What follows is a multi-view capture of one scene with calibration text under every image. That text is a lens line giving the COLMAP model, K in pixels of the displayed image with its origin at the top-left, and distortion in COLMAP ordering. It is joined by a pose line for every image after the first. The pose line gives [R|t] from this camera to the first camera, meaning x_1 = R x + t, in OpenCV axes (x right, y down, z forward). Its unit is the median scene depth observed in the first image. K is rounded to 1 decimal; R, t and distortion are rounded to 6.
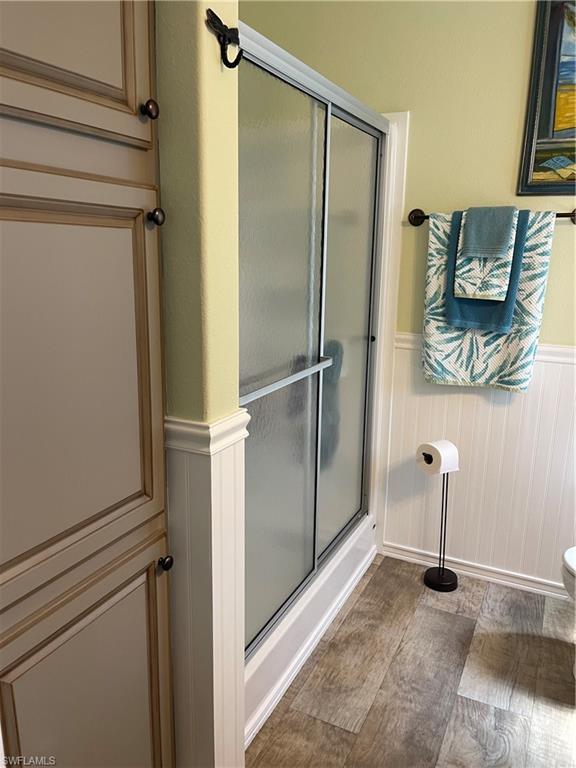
lens RADIAL K [[581.4, 0, 286.2], [0, 581.4, 387.7], [0, 0, 1]] dist [0.059713, -0.074531]
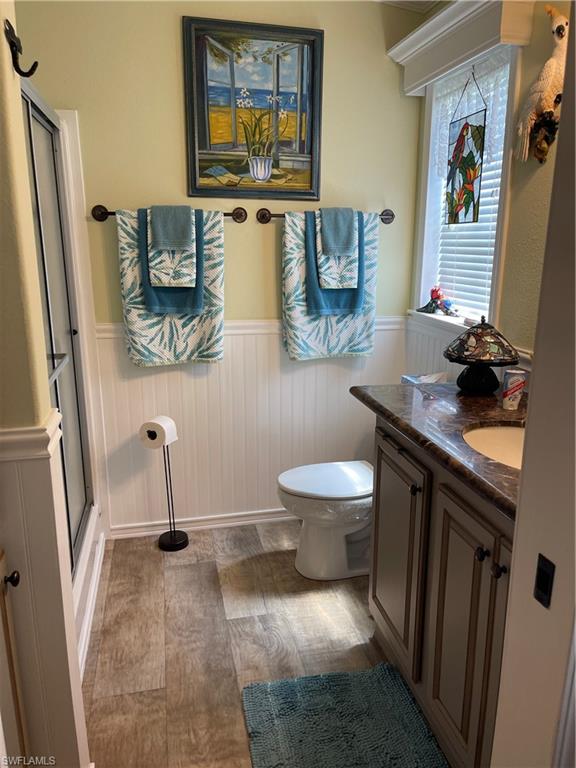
lens RADIAL K [[581.4, 0, 290.5], [0, 581.4, 382.4], [0, 0, 1]] dist [0.059713, -0.074531]
pose [[0.783071, -0.164916, 0.599668, -0.204696], [0.158410, 0.985290, 0.064109, -0.005063], [-0.601420, 0.044791, 0.797676, -0.034606]]
